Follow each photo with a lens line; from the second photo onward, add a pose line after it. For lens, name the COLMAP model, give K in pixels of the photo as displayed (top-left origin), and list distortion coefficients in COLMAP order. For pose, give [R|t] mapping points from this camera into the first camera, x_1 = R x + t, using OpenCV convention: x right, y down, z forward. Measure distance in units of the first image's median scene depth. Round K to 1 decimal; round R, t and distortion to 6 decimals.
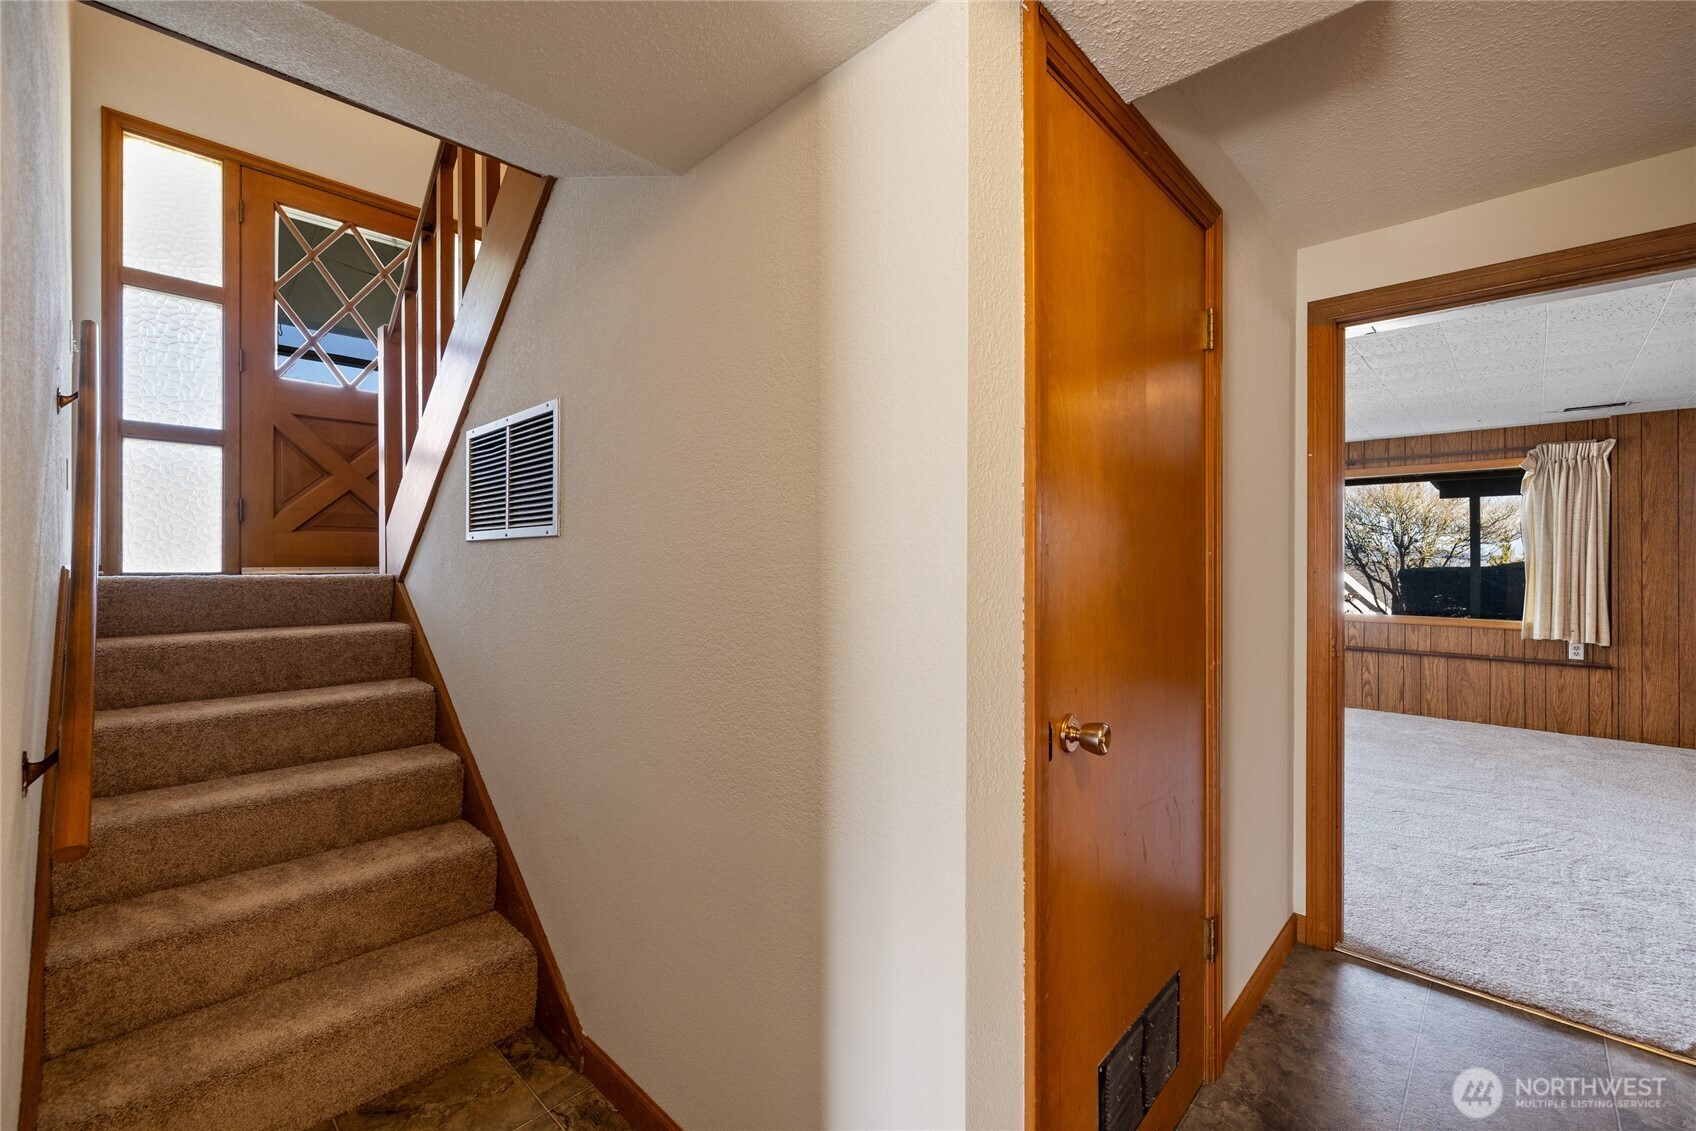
lens RADIAL K [[718.7, 0, 847.3], [0, 718.7, 562.7], [0, 0, 1]] dist [0.000849, 0.000655]
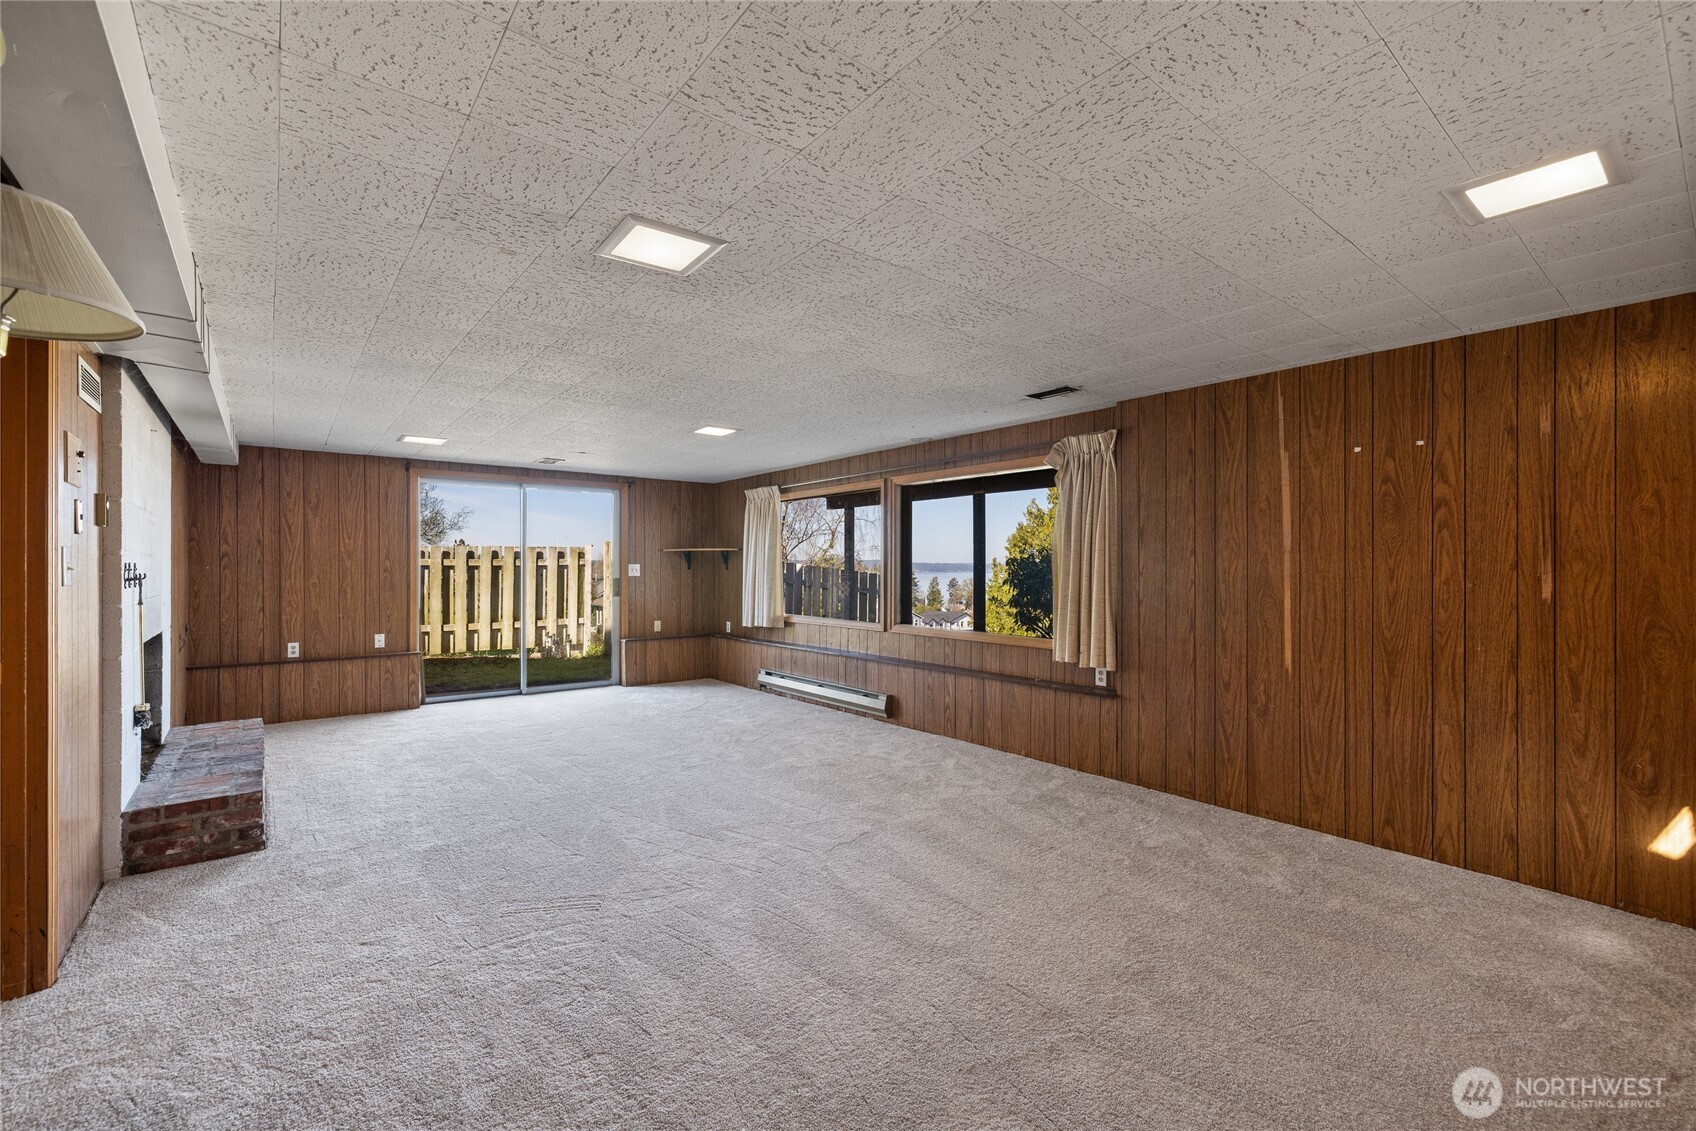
lens RADIAL K [[718.7, 0, 841.3], [0, 718.7, 566.8], [0, 0, 1]] dist [0.000849, 0.000655]
pose [[0.989910, -0.006229, -0.141558, 0.855773], [0.005801, 0.999977, -0.003440, -0.007157], [0.141576, 0.002584, 0.989924, 0.107689]]
